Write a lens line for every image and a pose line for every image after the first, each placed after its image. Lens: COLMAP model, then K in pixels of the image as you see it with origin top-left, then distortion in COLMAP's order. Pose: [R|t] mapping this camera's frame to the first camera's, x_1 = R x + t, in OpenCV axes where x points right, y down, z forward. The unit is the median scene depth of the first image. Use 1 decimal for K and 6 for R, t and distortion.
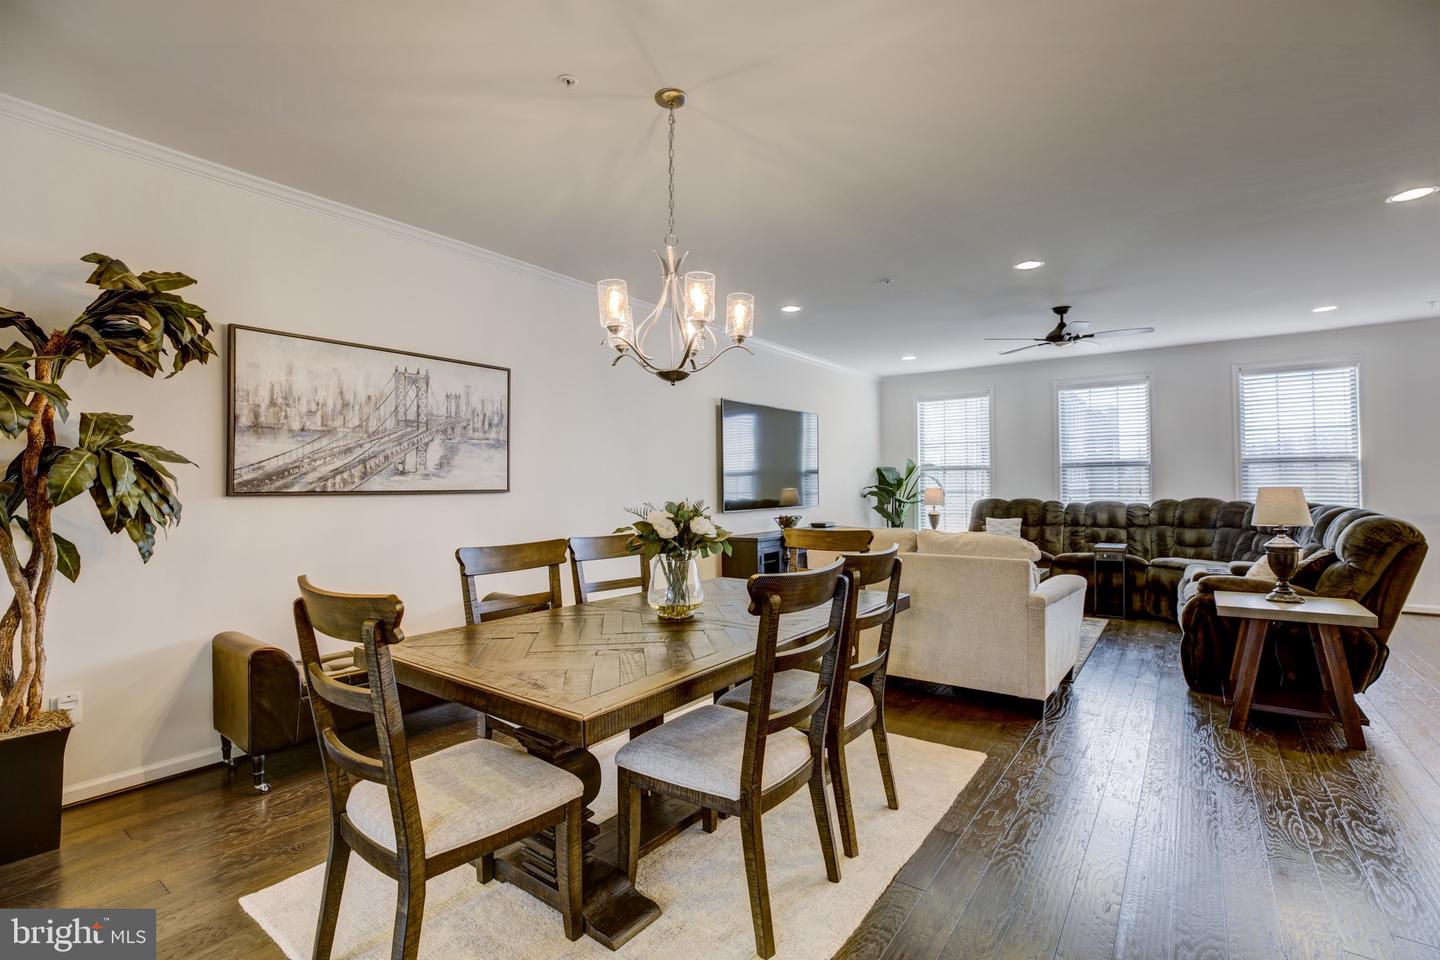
lens RADIAL K [[670.8, 0, 715.2], [0, 670.8, 477.9], [0, 0, 1]] dist [-0.042213, 0.042906]
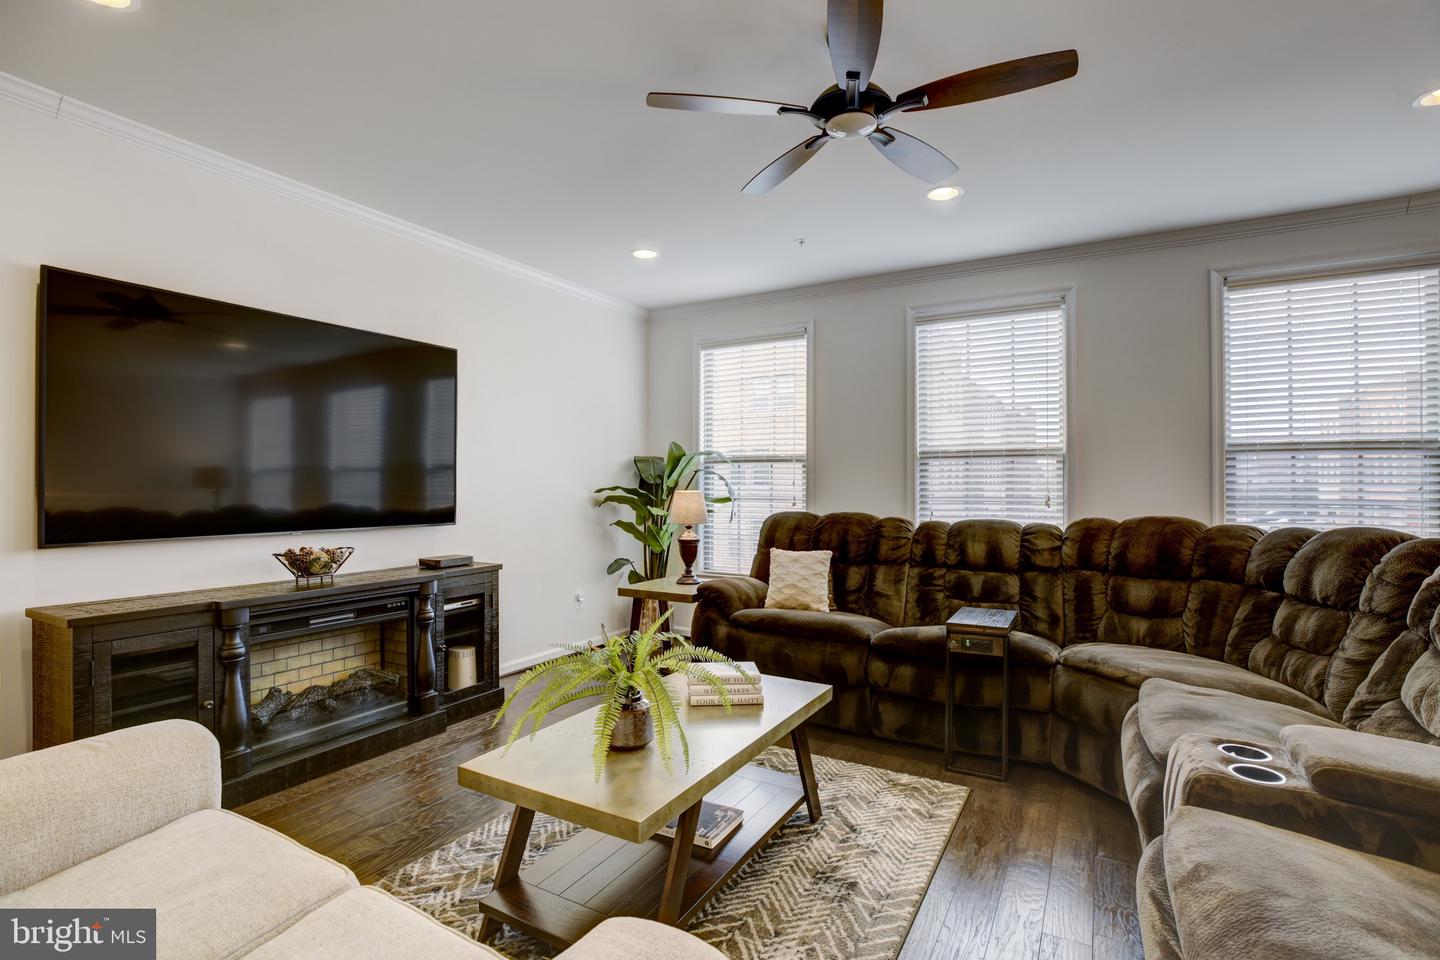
lens RADIAL K [[692.0, 0, 703.3], [0, 692.0, 484.5], [0, 0, 1]] dist [-0.000857, 0.000278]
pose [[0.995788, 0.010408, 0.091088, 0.317745], [-0.011160, 0.999908, 0.007749, 0.005225], [-0.090999, -0.008733, 0.995813, 0.476709]]
